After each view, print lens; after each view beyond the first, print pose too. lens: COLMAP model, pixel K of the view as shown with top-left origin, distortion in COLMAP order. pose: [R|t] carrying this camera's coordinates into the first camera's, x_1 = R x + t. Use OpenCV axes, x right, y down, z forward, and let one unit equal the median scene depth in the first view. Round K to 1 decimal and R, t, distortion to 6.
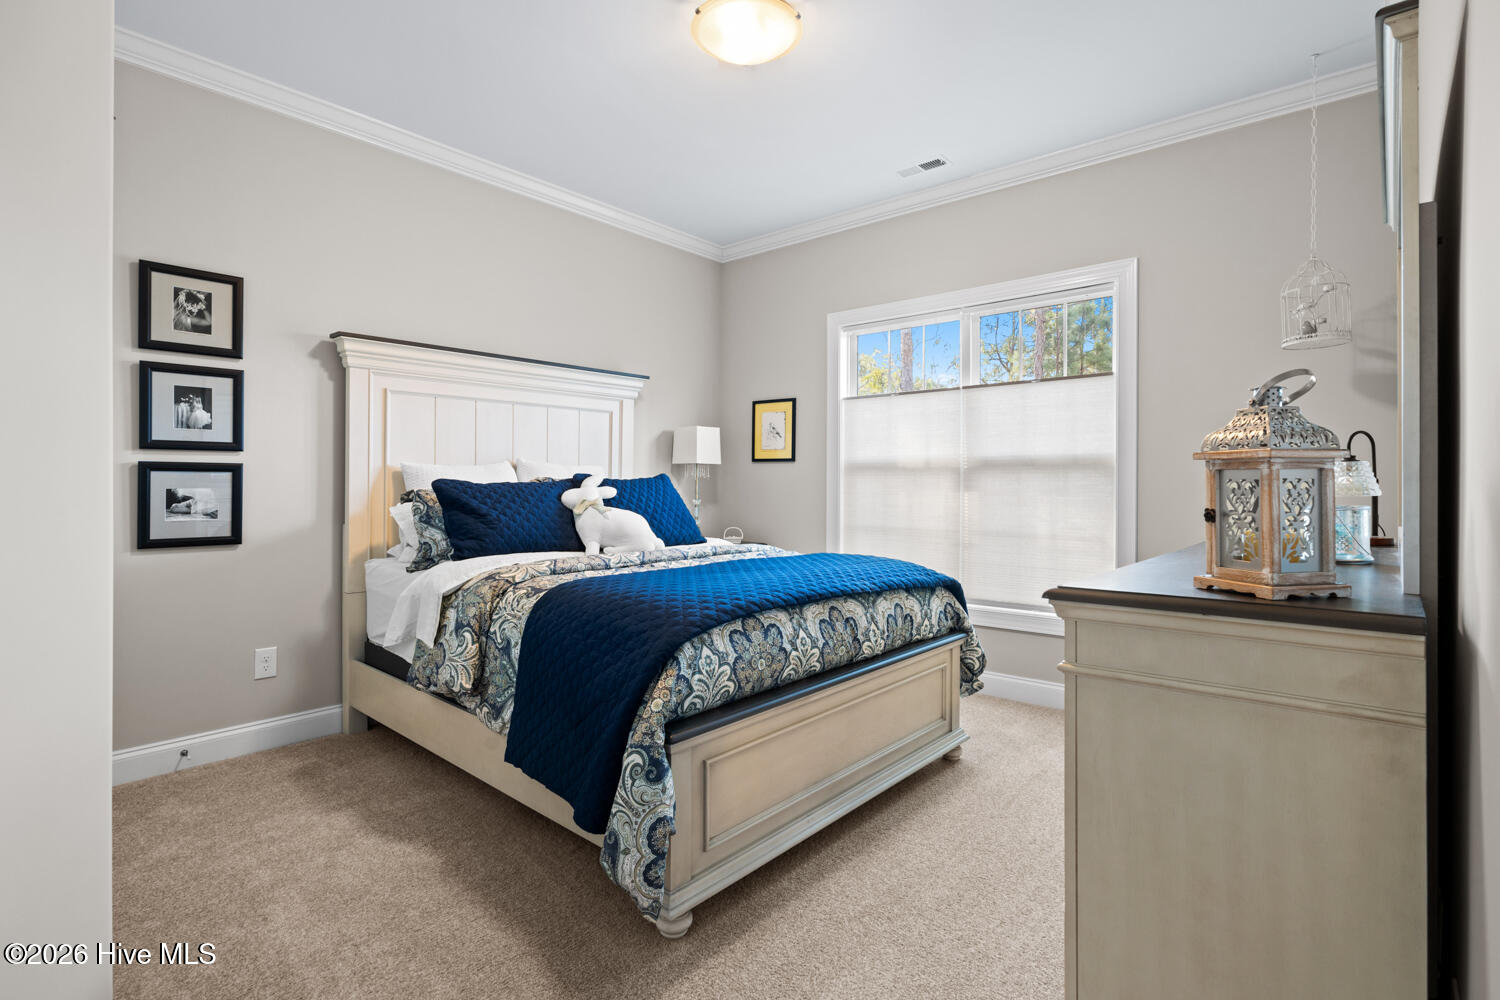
lens RADIAL K [[730.9, 0, 749.9], [0, 730.9, 488.1], [0, 0, 1]] dist [0.003574, 0.000160]
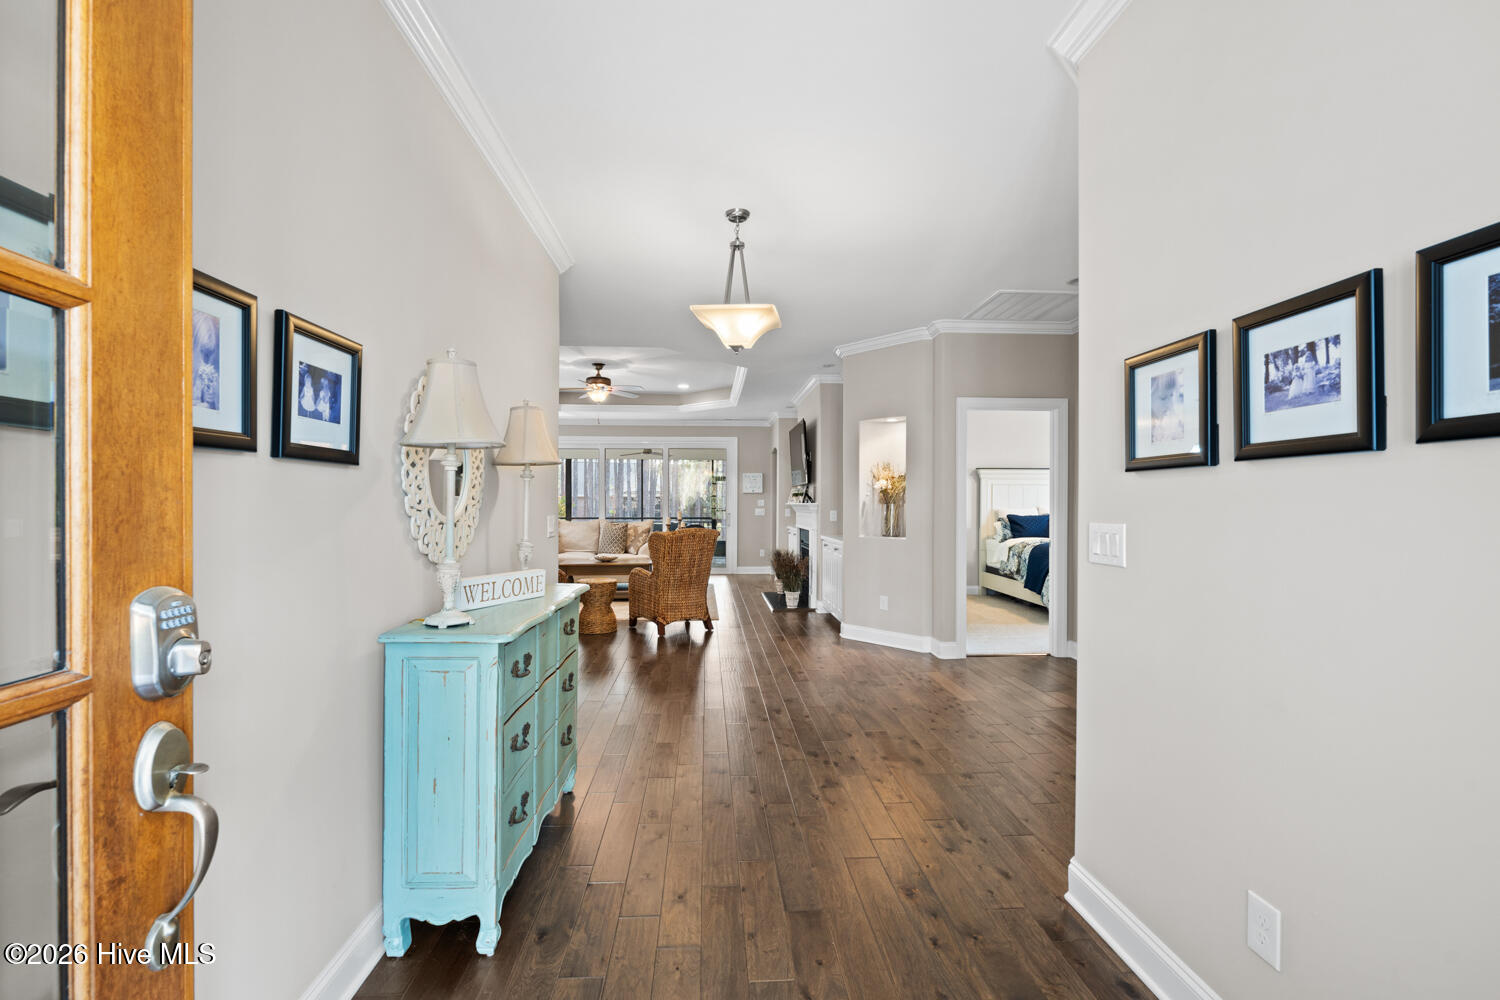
lens RADIAL K [[669.7, 0, 748.7], [0, 669.7, 506.2], [0, 0, 1]] dist [-0.002904, -0.000790]
pose [[0.701610, -0.002504, -0.712557, 0.879794], [-0.005154, 0.999950, -0.008589, -0.017184], [0.712543, 0.009699, 0.701562, -1.901111]]
